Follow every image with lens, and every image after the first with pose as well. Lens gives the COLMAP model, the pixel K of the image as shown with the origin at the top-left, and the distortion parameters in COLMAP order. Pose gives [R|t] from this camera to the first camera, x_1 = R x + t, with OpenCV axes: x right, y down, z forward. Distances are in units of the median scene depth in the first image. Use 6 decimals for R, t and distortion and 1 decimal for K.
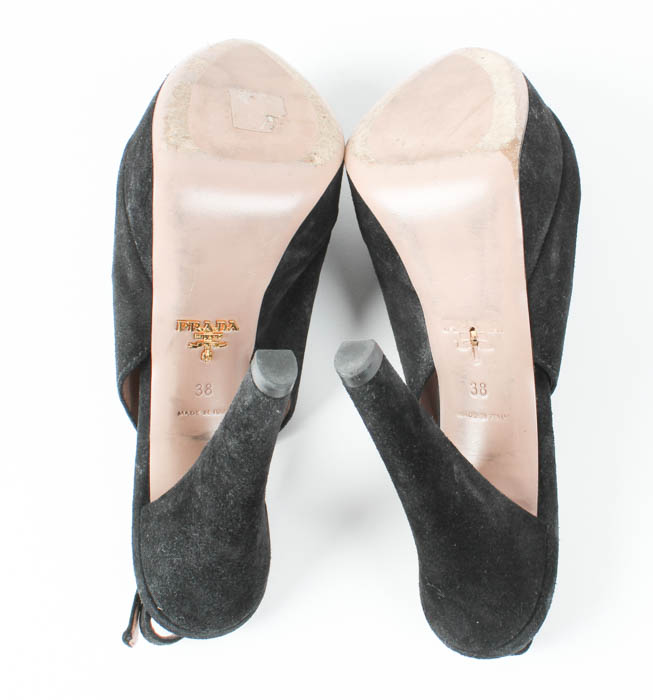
lens RADIAL K [[708.3, 0, 327.1], [0, 708.3, 349.8], [0, 0, 1]] dist [-0.117804, 0.000000]
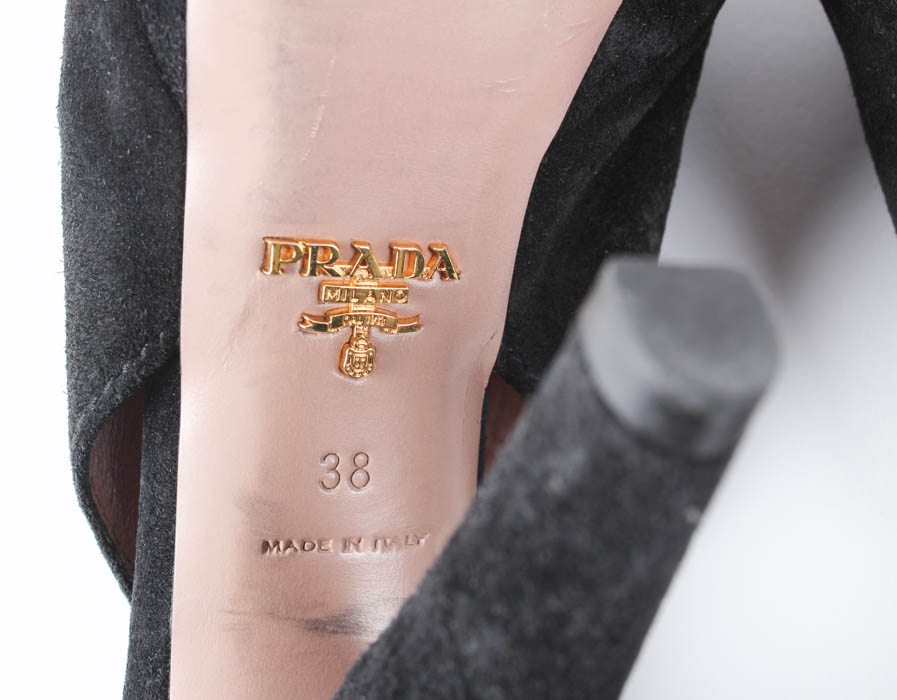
lens RADIAL K [[1573.8, 0, 448.3], [0, 1573.8, 350.3], [0, 0, 1]] dist [-0.021669, 0.000000]
pose [[0.996940, -0.000450, -0.078172, -0.078078], [-0.003744, 0.998560, -0.053509, 0.042087], [0.078083, 0.053638, 0.995503, 0.319839]]
